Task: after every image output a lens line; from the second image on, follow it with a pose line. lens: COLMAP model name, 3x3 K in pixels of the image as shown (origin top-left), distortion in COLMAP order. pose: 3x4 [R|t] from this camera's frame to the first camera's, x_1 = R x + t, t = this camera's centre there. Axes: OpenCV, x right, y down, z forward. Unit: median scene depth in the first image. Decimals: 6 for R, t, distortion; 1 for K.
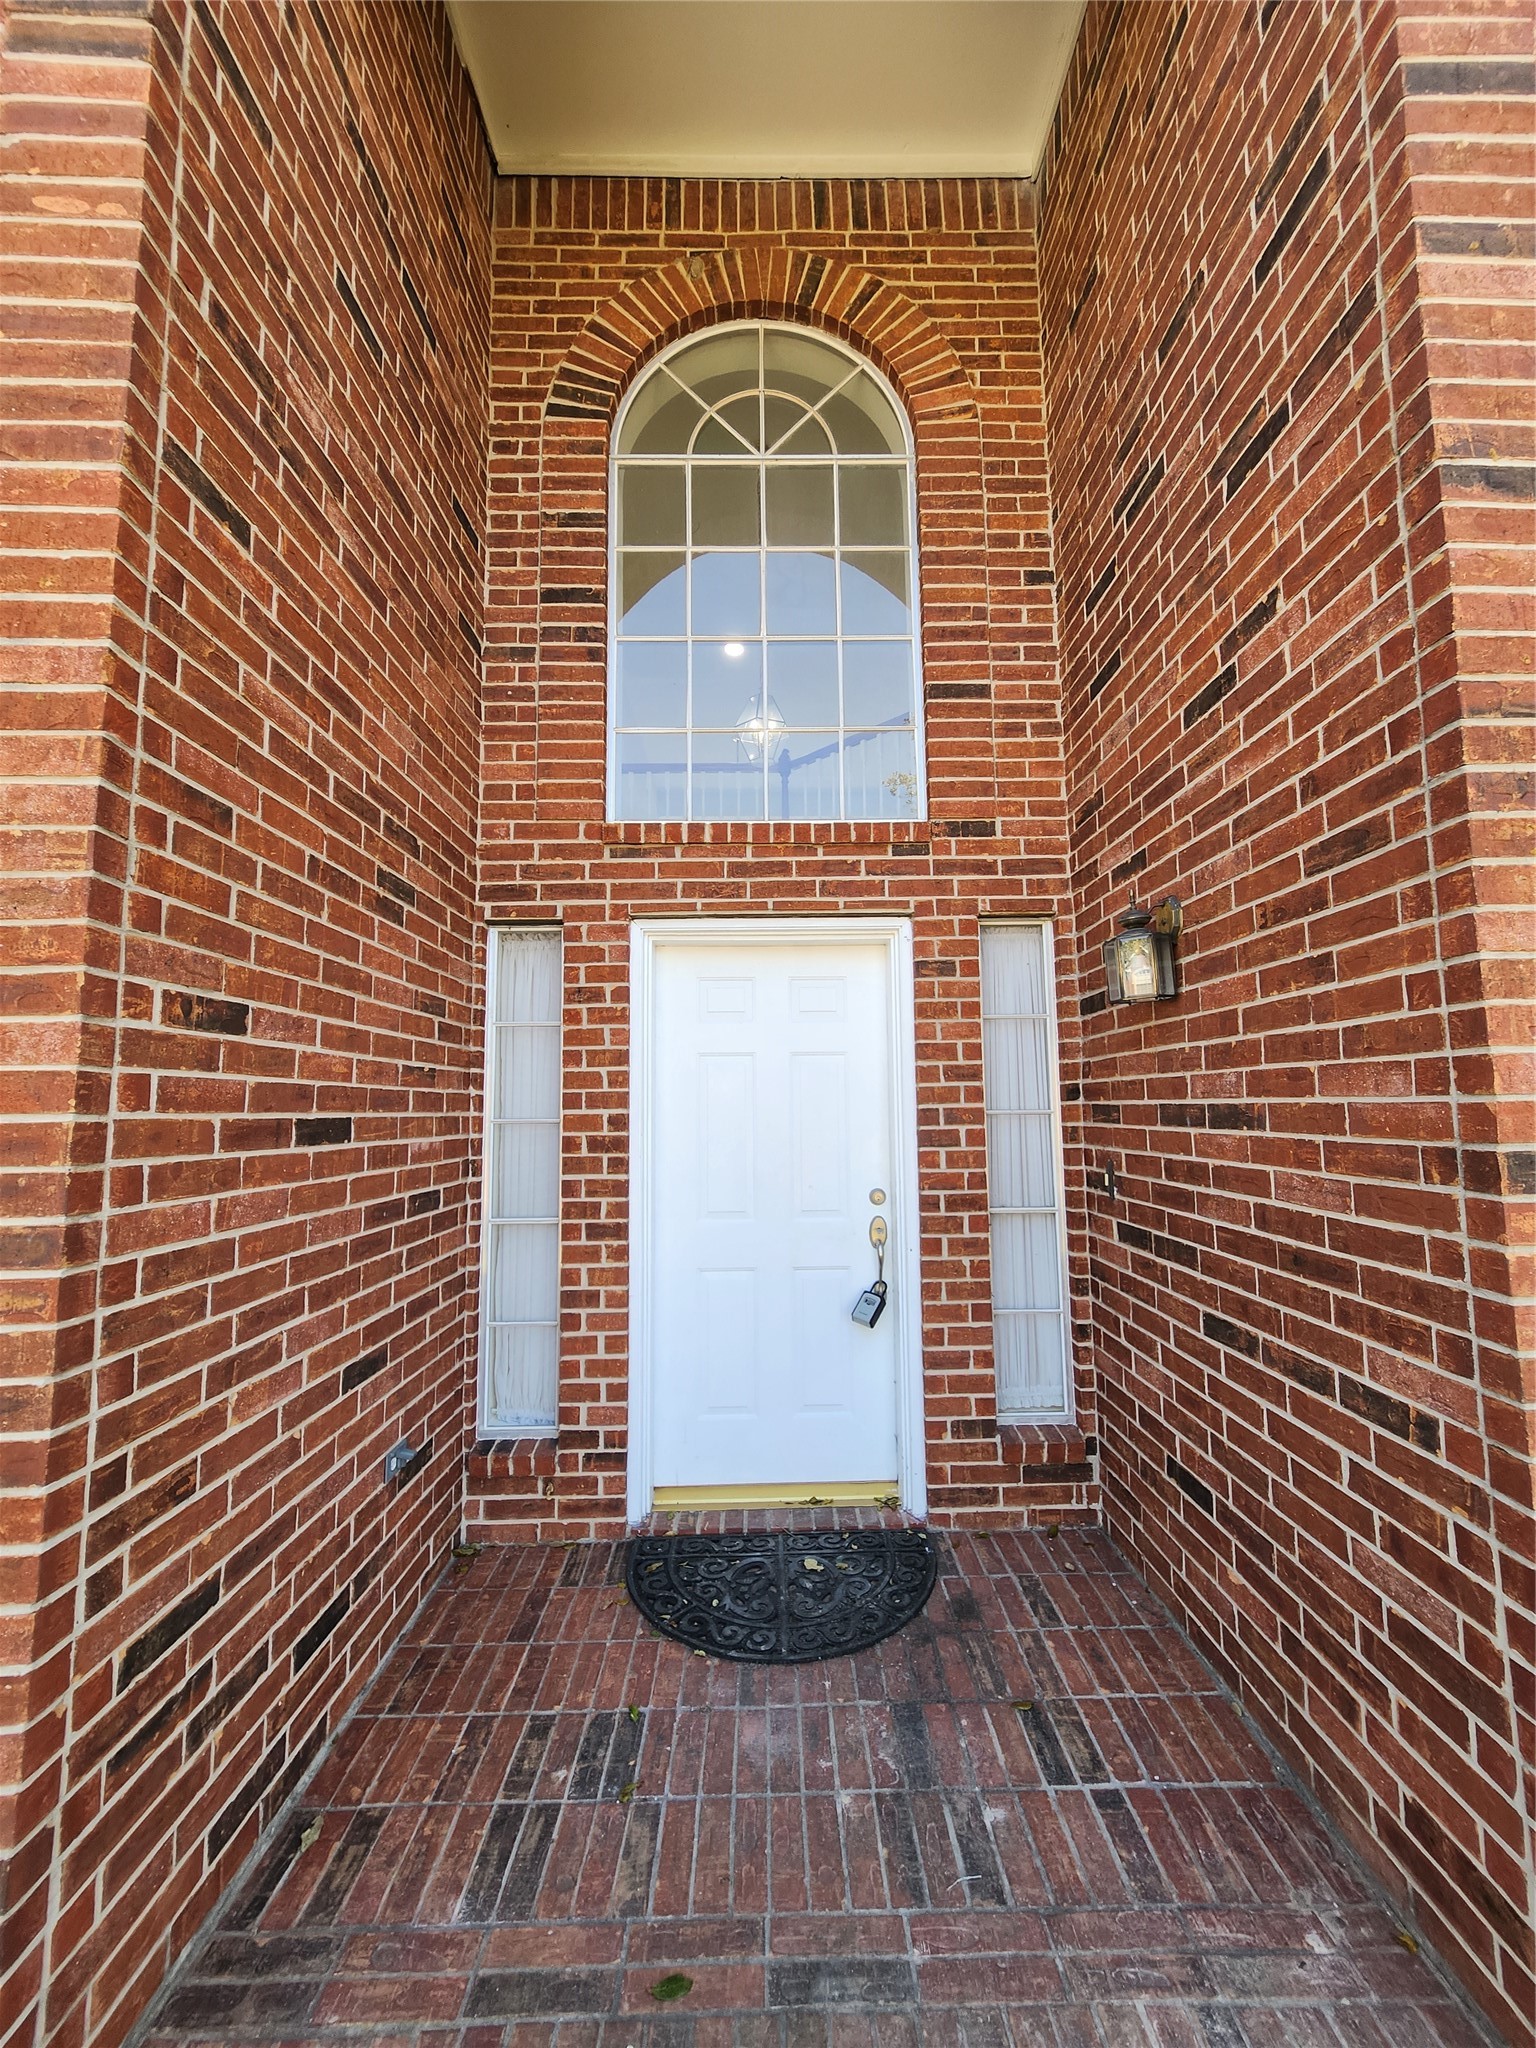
lens RADIAL K [[802.0, 0, 775.3], [0, 802.0, 1029.6], [0, 0, 1]] dist [-0.001112, 0.000288]
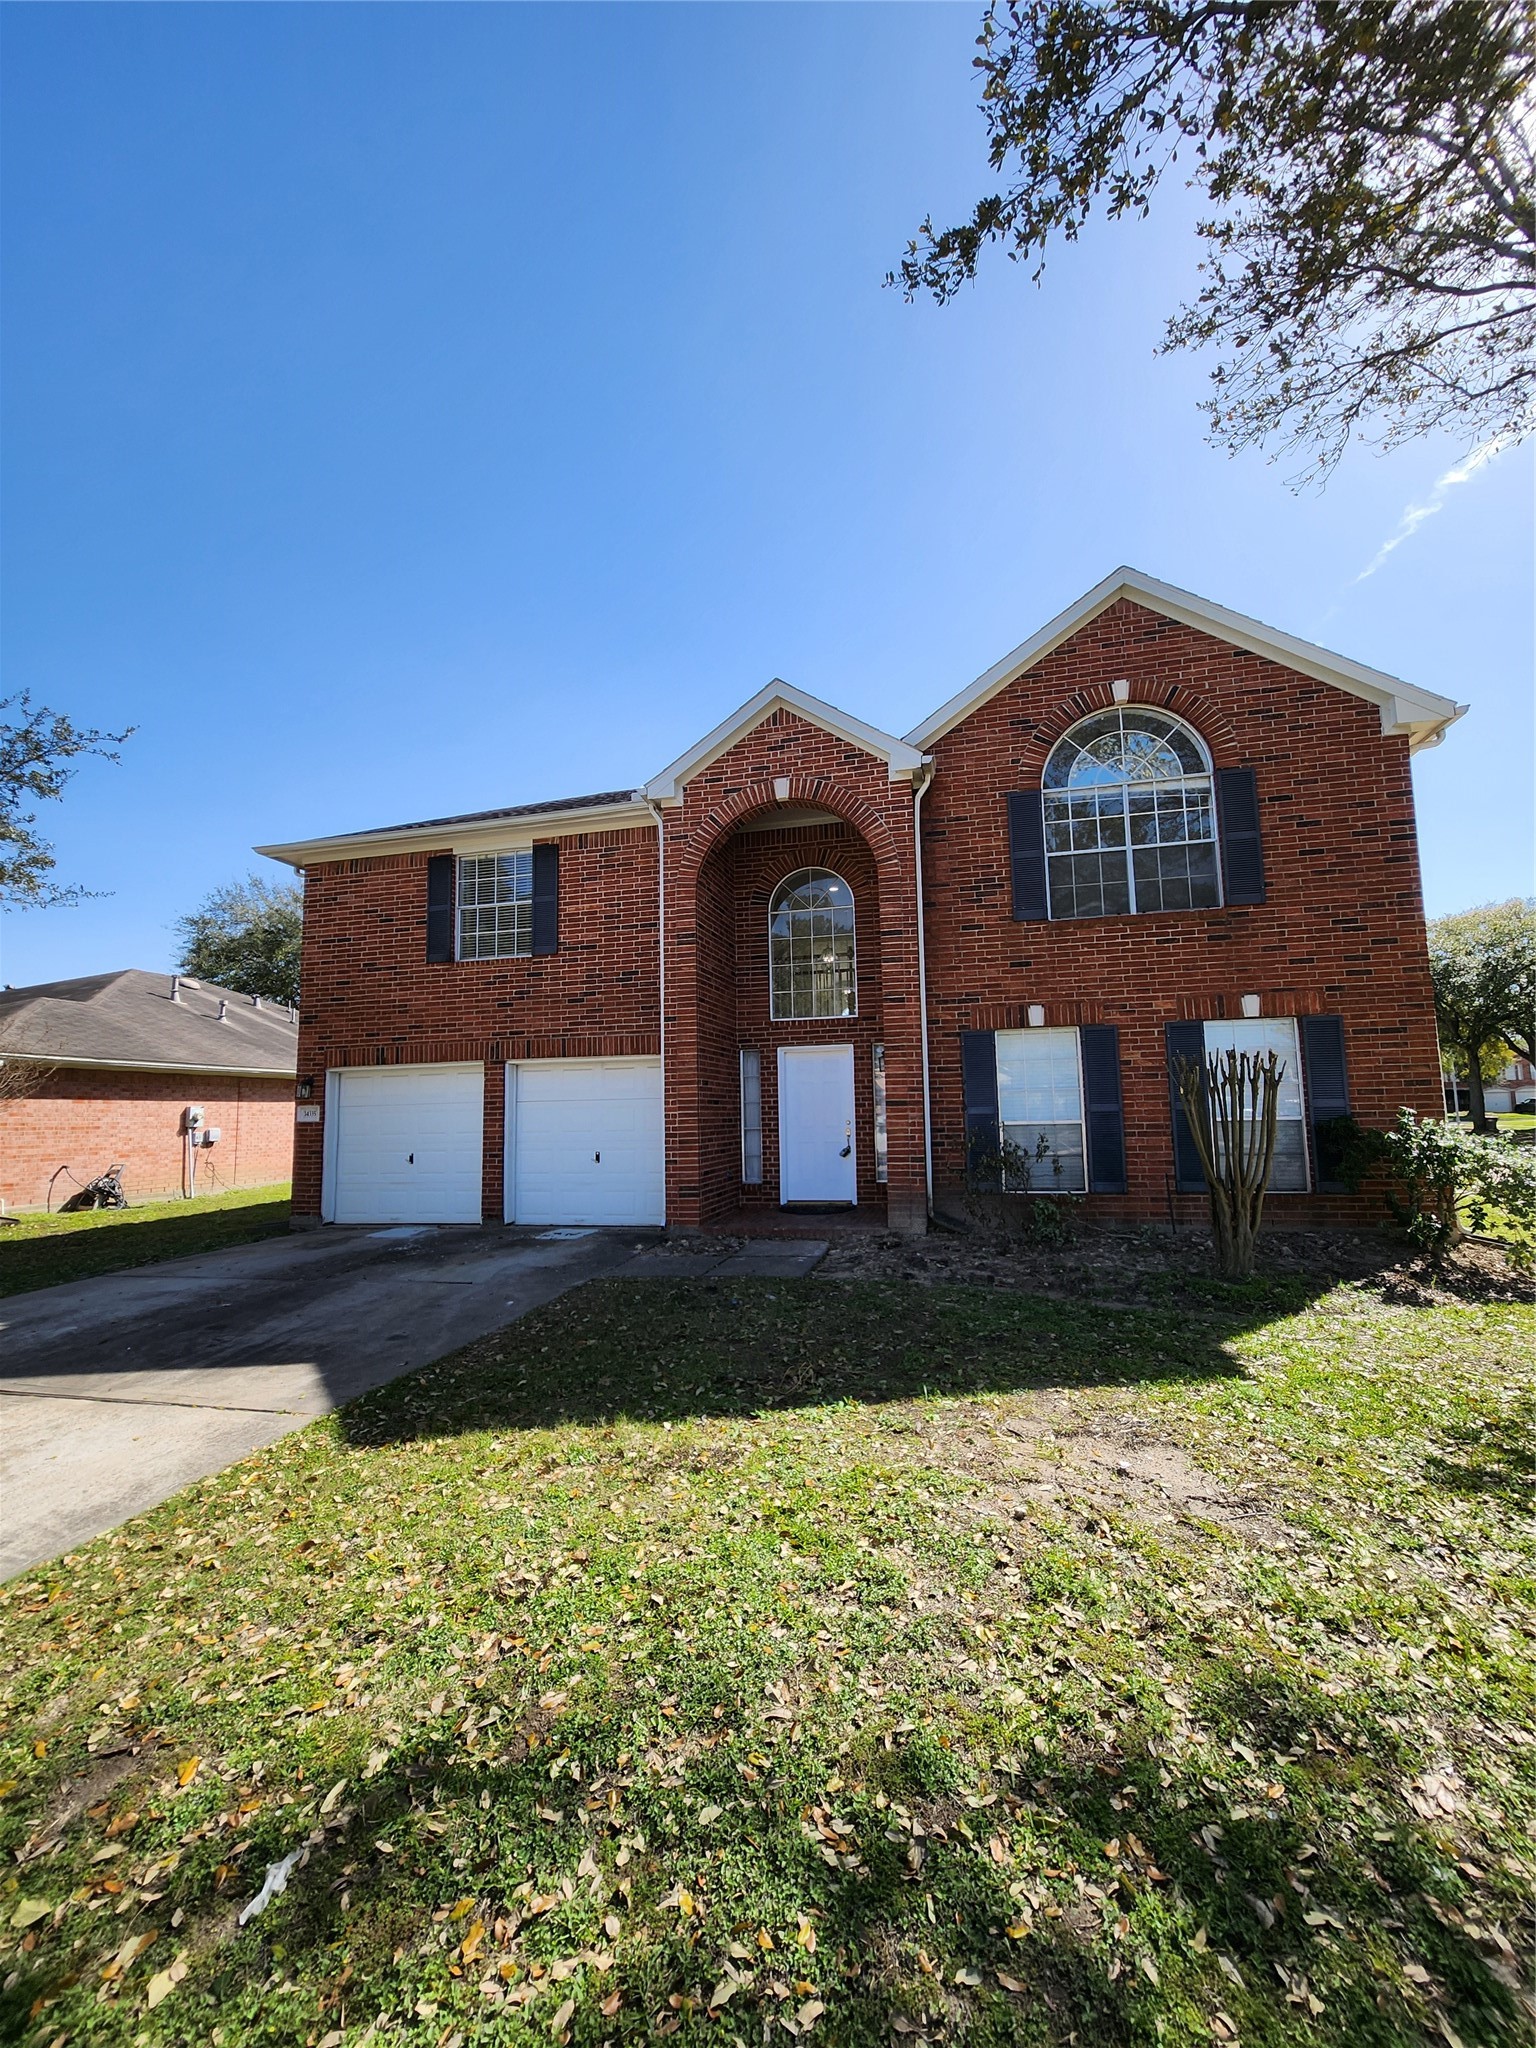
lens RADIAL K [[802.0, 0, 760.8], [0, 802.0, 1029.8], [0, 0, 1]] dist [-0.001112, 0.000288]
pose [[0.971255, -0.032199, -0.235852, 0.641849], [0.031008, 0.999481, -0.008758, -0.193354], [0.236011, 0.001193, 0.971750, -2.697819]]
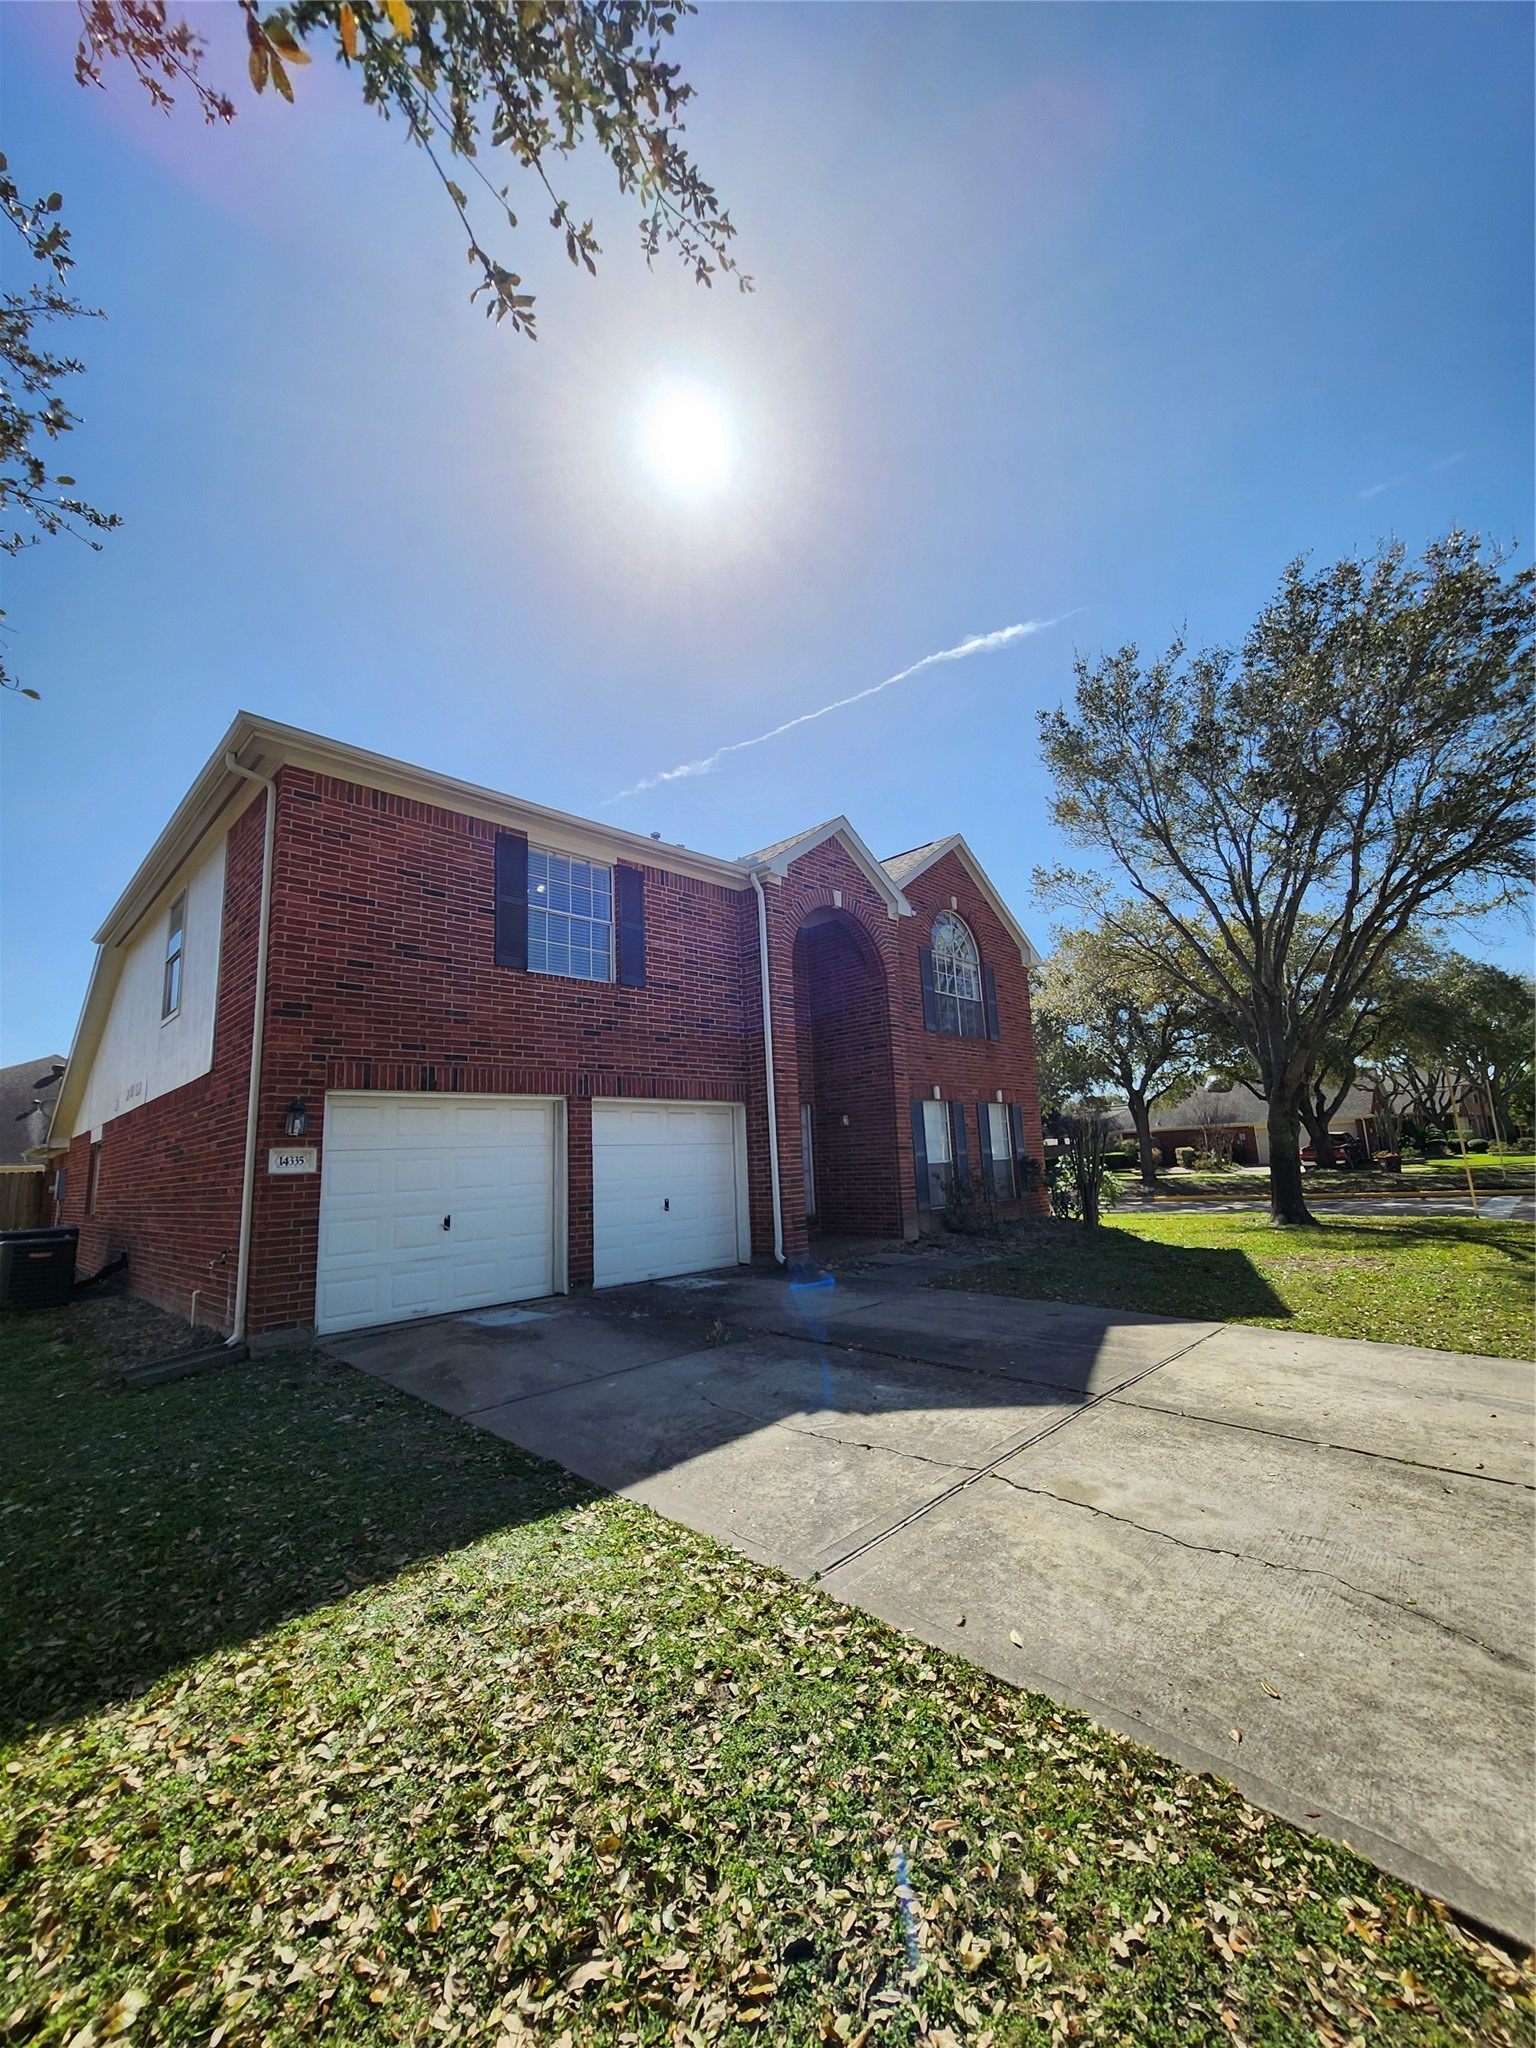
lens RADIAL K [[802.0, 0, 761.8], [0, 802.0, 1011.1], [0, 0, 1]] dist [-0.001112, 0.000288]
pose [[0.716453, 0.114074, 0.688246, -3.164105], [-0.048748, 0.992315, -0.113726, -0.130132], [-0.695930, 0.047929, 0.716508, -2.168685]]
